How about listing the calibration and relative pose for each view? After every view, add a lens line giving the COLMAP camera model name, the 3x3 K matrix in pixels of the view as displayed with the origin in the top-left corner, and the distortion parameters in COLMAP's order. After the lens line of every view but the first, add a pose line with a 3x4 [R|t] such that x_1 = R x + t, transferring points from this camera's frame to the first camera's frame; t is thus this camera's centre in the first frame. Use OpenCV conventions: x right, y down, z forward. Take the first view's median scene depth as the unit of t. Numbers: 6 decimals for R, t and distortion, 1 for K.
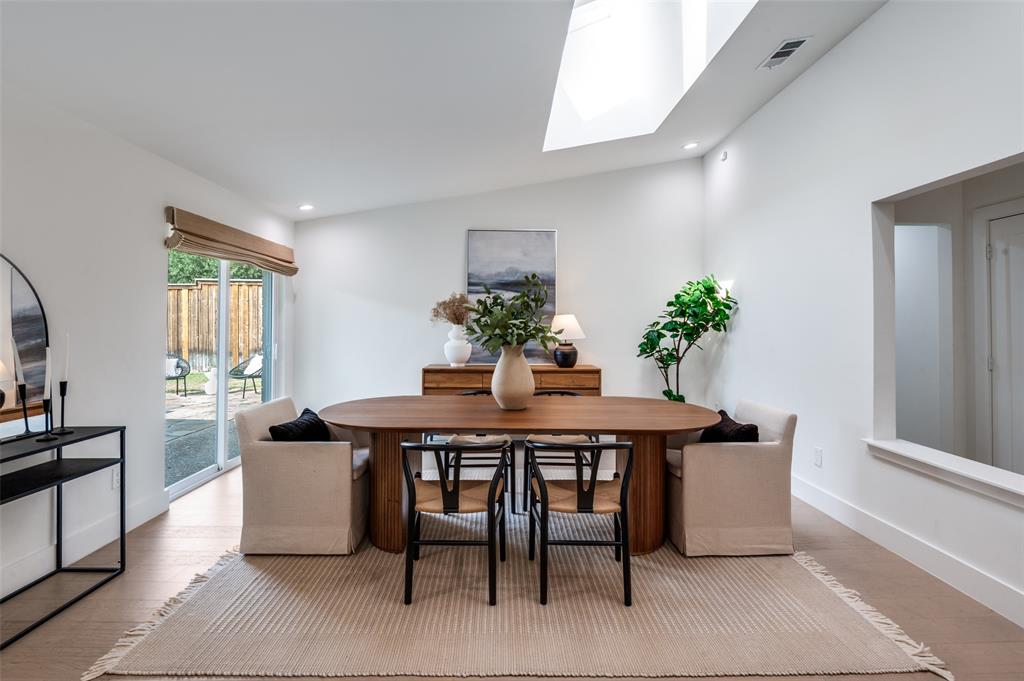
lens RADIAL K [[469.7, 0, 509.6], [0, 469.7, 321.5], [0, 0, 1]] dist [0.000101, -0.010070]
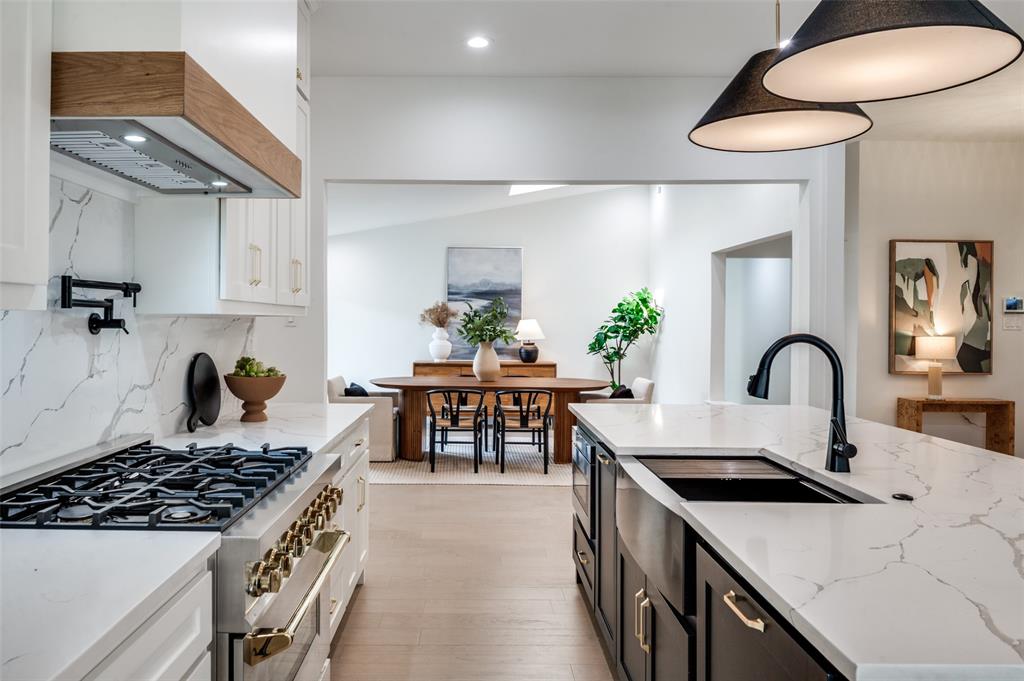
lens RADIAL K [[464.5, 0, 507.2], [0, 464.5, 326.3], [0, 0, 1]] dist [0.000914, -0.008783]
pose [[0.998479, 0.002560, 0.055072, -0.003464], [-0.002879, 0.999980, 0.005717, -0.003892], [-0.055056, -0.005866, 0.998466, -0.207602]]
